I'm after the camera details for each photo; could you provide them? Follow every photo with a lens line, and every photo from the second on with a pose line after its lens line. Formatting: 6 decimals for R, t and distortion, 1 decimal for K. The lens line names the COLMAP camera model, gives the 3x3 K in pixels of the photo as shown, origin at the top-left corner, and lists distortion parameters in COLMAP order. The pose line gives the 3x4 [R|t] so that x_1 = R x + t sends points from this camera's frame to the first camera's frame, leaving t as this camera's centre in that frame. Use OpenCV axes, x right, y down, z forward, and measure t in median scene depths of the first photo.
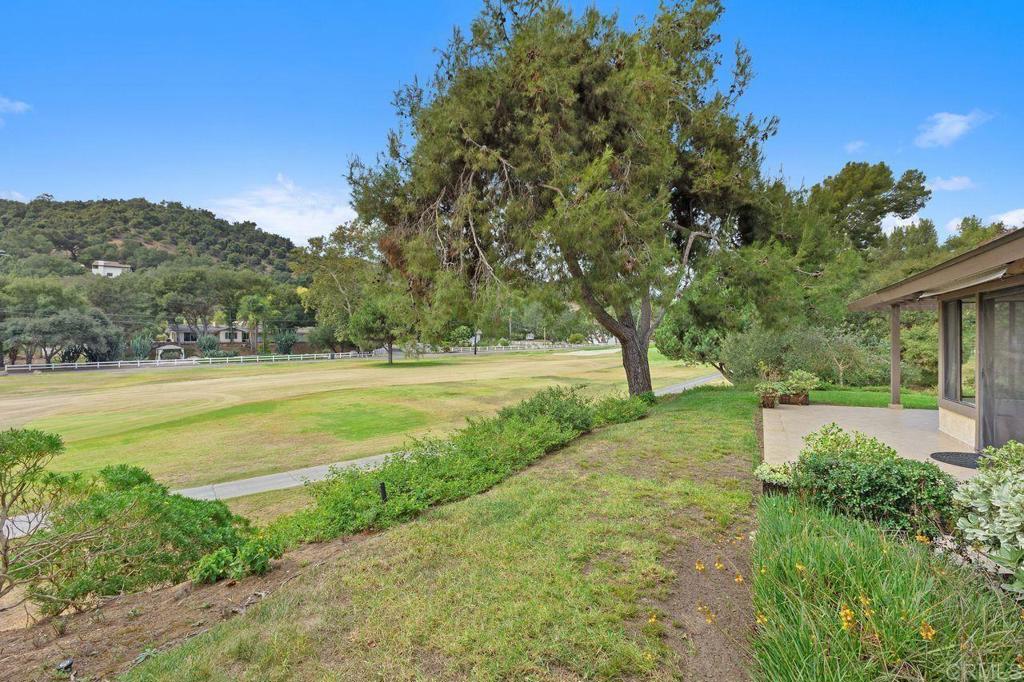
lens RADIAL K [[452.7, 0, 512.0], [0, 452.7, 341.0], [0, 0, 1]] dist [0.003741, 0.000302]
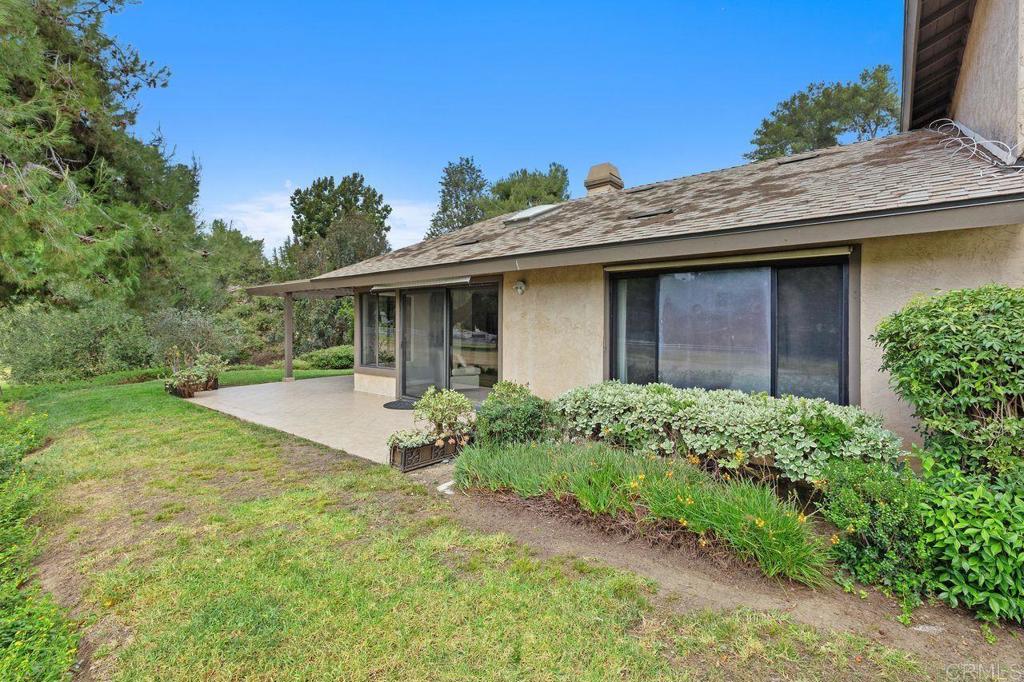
lens RADIAL K [[455.3, 0, 511.2], [0, 455.3, 334.6], [0, 0, 1]] dist [-0.001266, 0.000187]
pose [[0.188835, -0.017410, 0.981854, -0.388640], [-0.004707, 0.999815, 0.018634, 0.009117], [-0.981998, -0.008140, 0.188718, 0.436392]]
